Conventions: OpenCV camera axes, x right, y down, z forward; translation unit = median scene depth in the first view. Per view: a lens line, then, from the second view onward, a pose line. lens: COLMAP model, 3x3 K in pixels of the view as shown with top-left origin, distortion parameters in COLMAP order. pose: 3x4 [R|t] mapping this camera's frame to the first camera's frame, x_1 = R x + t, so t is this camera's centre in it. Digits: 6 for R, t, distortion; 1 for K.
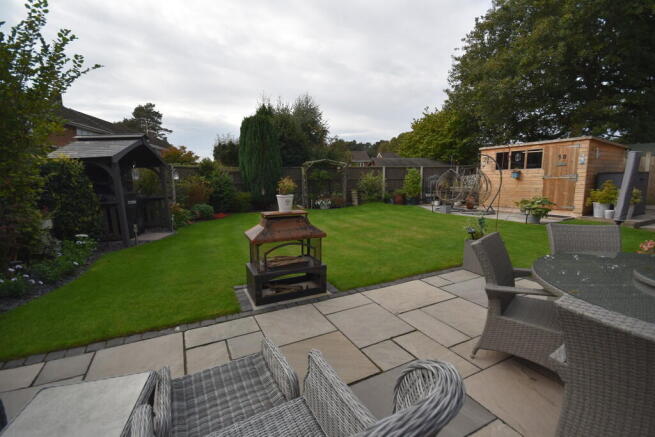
lens RADIAL K [[297.5, 0, 329.9], [0, 297.5, 224.5], [0, 0, 1]] dist [0.043239, -0.019585]
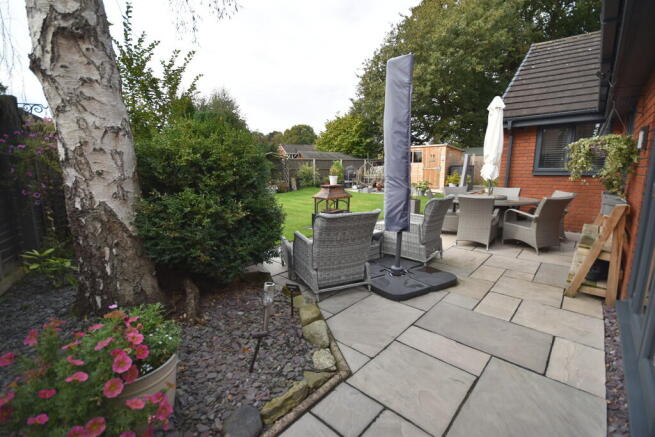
lens RADIAL K [[297.5, 0, 329.9], [0, 297.5, 224.5], [0, 0, 1]] dist [0.043239, -0.019585]
pose [[0.934960, -0.061717, 0.349344, -0.219370], [0.051032, 0.997907, 0.039717, 0.035333], [-0.351064, -0.019306, 0.936153, -0.208344]]
